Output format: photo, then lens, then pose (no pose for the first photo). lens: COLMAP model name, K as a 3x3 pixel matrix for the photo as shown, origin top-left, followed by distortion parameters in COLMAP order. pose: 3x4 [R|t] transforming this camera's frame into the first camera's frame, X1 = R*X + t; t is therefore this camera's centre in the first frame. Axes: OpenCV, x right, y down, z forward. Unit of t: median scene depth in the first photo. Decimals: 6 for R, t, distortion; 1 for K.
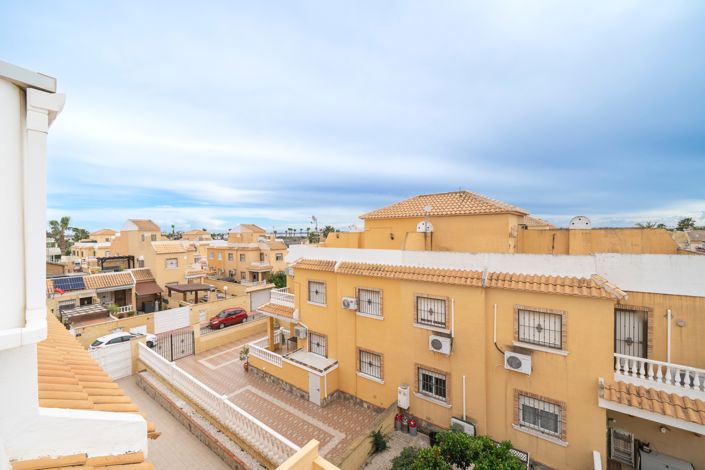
lens RADIAL K [[291.9, 0, 347.9], [0, 291.9, 234.8], [0, 0, 1]] dist [-0.004720, -0.000746]
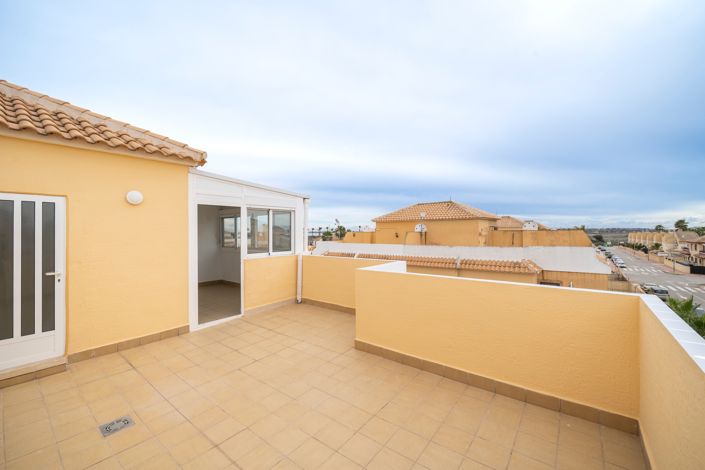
lens RADIAL K [[297.9, 0, 349.4], [0, 297.9, 229.6], [0, 0, 1]] dist [-0.010830, -0.000532]
pose [[0.999708, 0.004940, -0.023667, -0.030858], [-0.005335, 0.999847, -0.016648, 0.004825], [0.023581, 0.016769, 0.999581, -0.345053]]
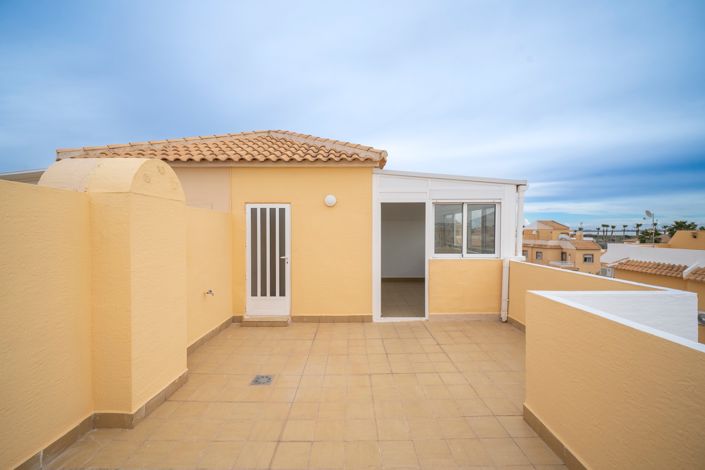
lens RADIAL K [[287.3, 0, 337.4], [0, 287.3, 234.9], [0, 0, 1]] dist [0.006078, -0.001665]
pose [[0.588635, 0.027739, -0.807923, 0.034041], [-0.016743, 0.999615, 0.022121, 0.002828], [0.808225, 0.000506, 0.588873, -0.256185]]
